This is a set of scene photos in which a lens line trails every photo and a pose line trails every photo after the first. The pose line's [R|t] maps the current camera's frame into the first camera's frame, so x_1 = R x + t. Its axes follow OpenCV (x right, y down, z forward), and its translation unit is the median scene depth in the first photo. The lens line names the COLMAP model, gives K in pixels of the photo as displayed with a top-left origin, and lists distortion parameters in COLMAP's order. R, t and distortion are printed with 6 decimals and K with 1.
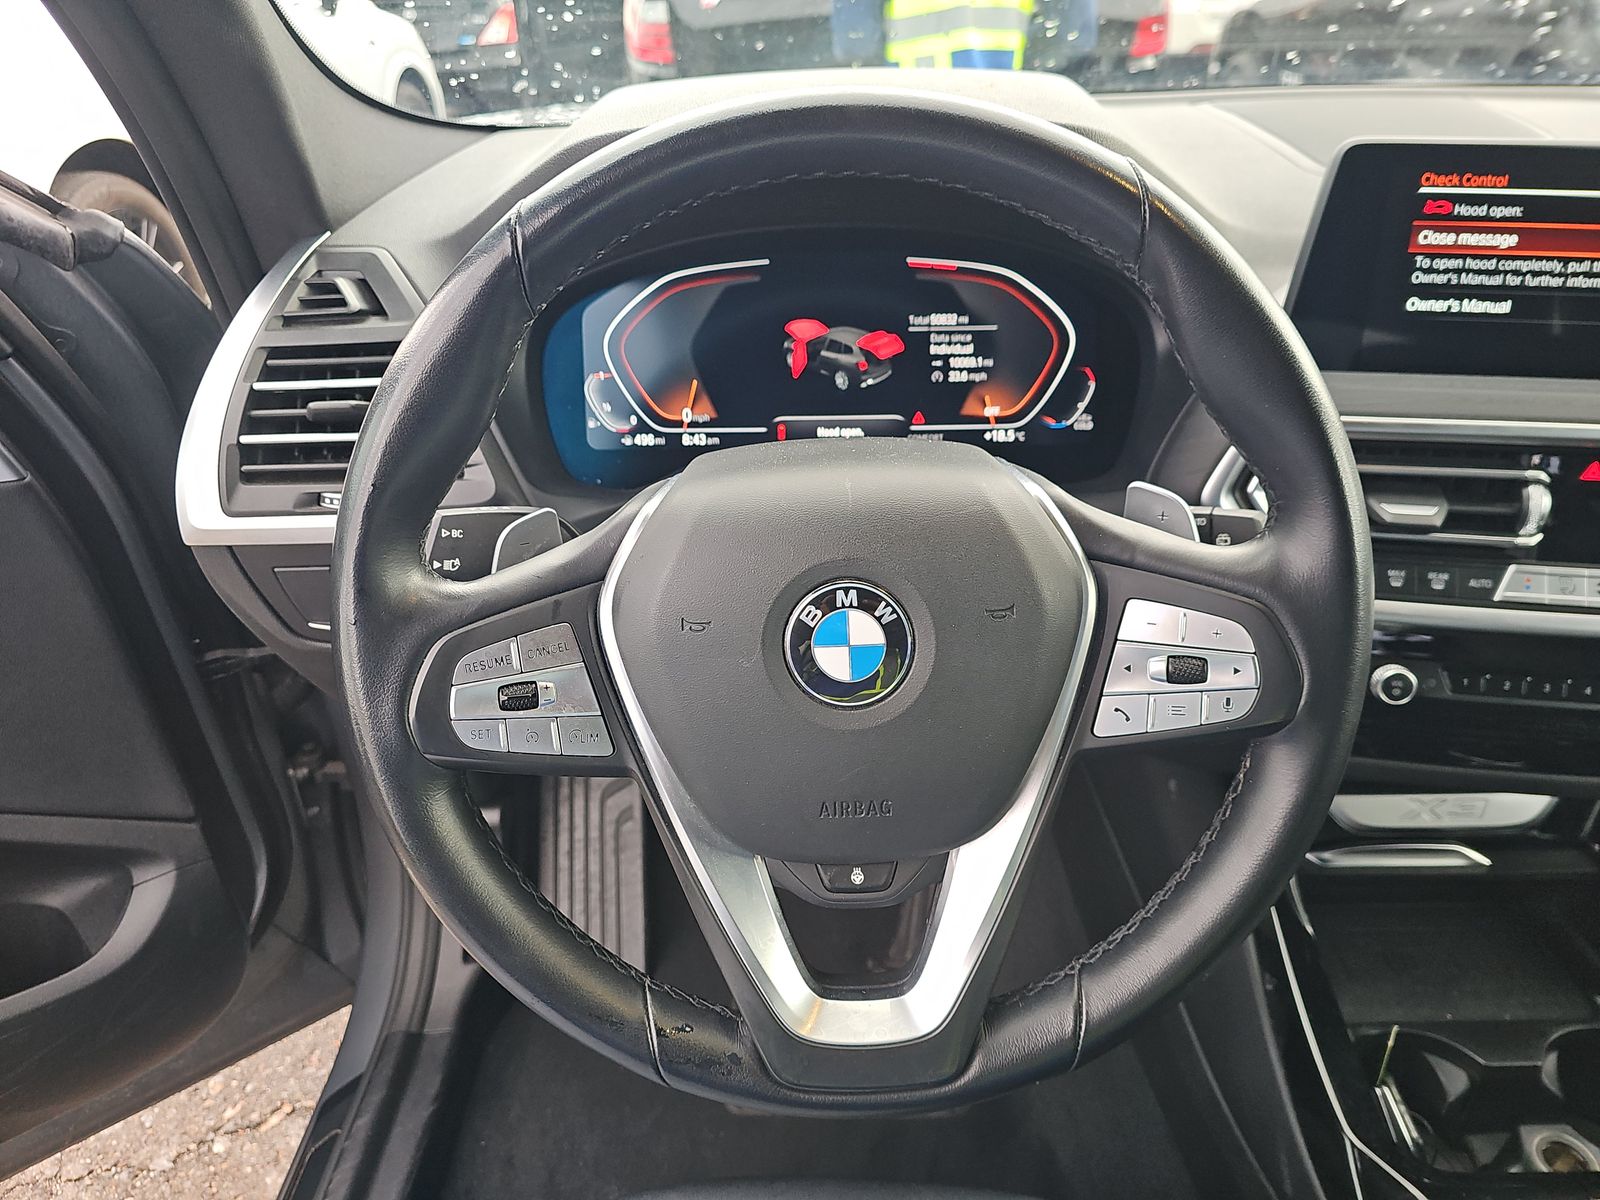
lens RADIAL K [[964.5, 0, 801.4], [0, 964.5, 650.5], [0, 0, 1]] dist [0.021295, -0.024570]
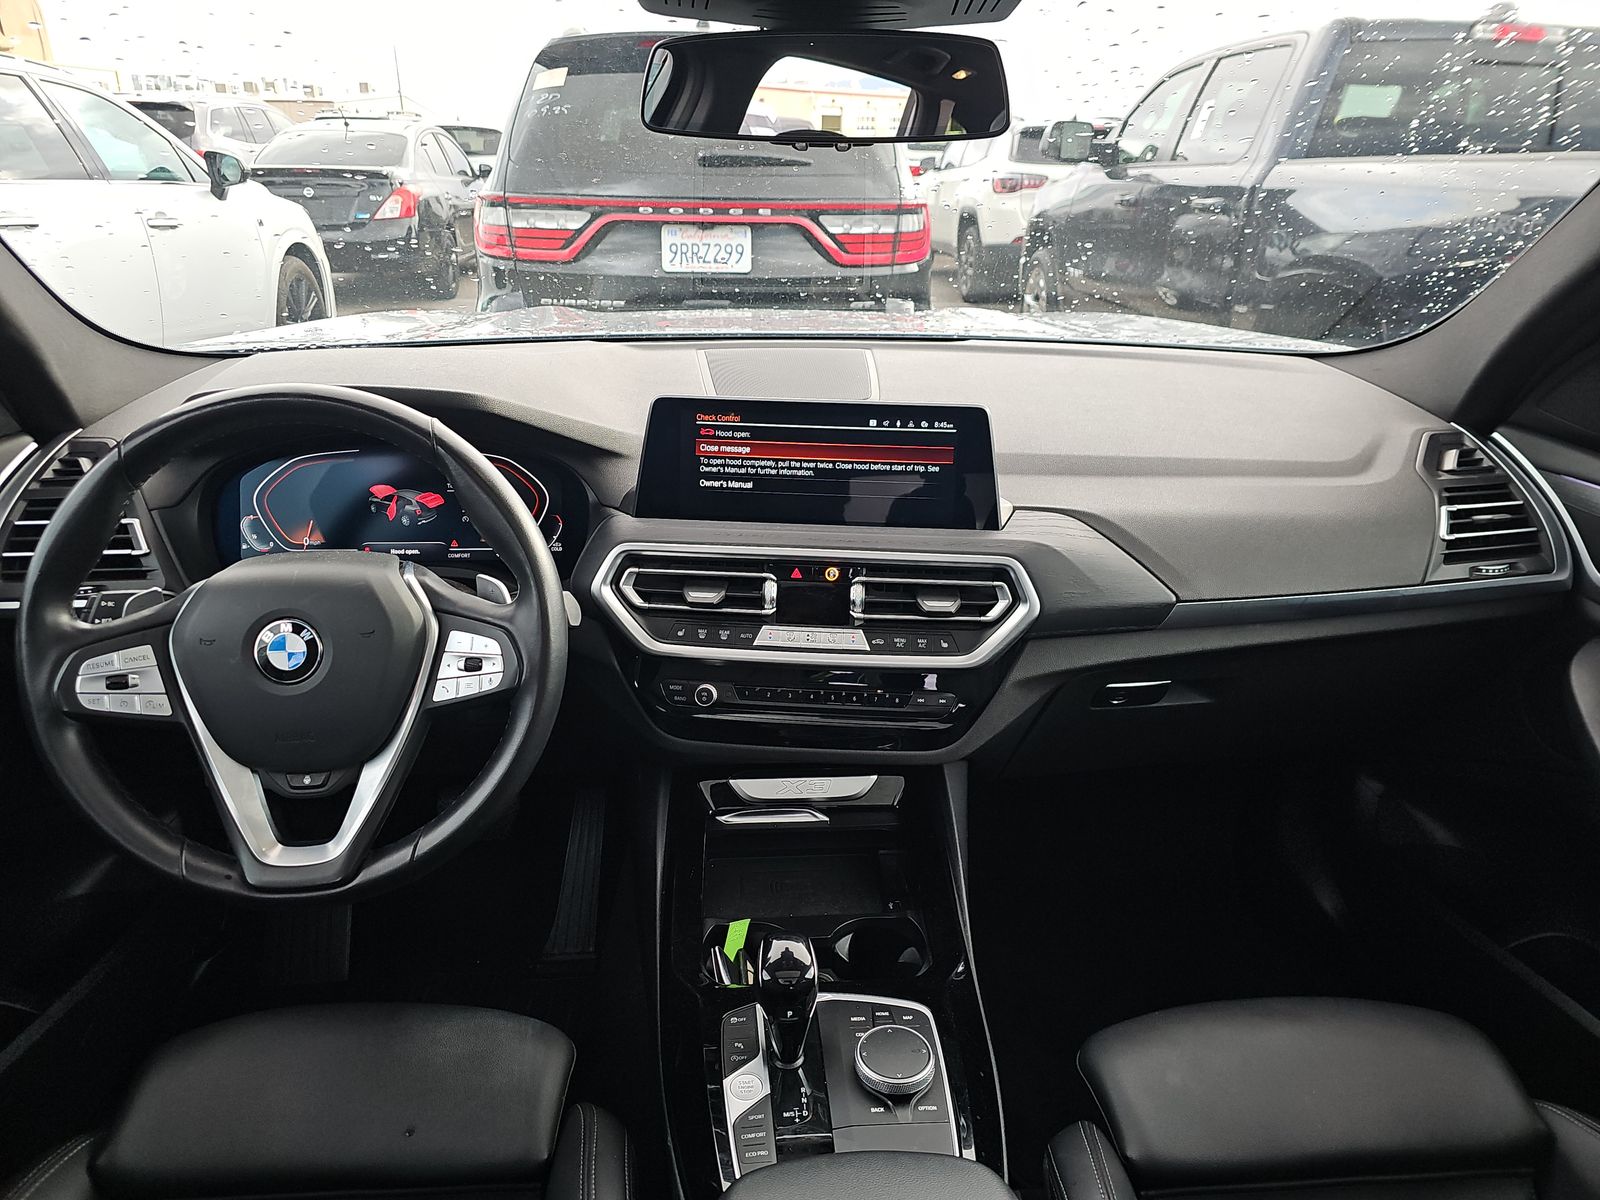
lens RADIAL K [[964.5, 0, 801.4], [0, 964.5, 650.5], [0, 0, 1]] dist [0.021295, -0.024570]
pose [[0.995981, -0.005725, 0.089386, 0.667121], [0.017962, 0.990449, -0.136703, 0.205118], [-0.087750, 0.137759, 0.986571, -0.761945]]
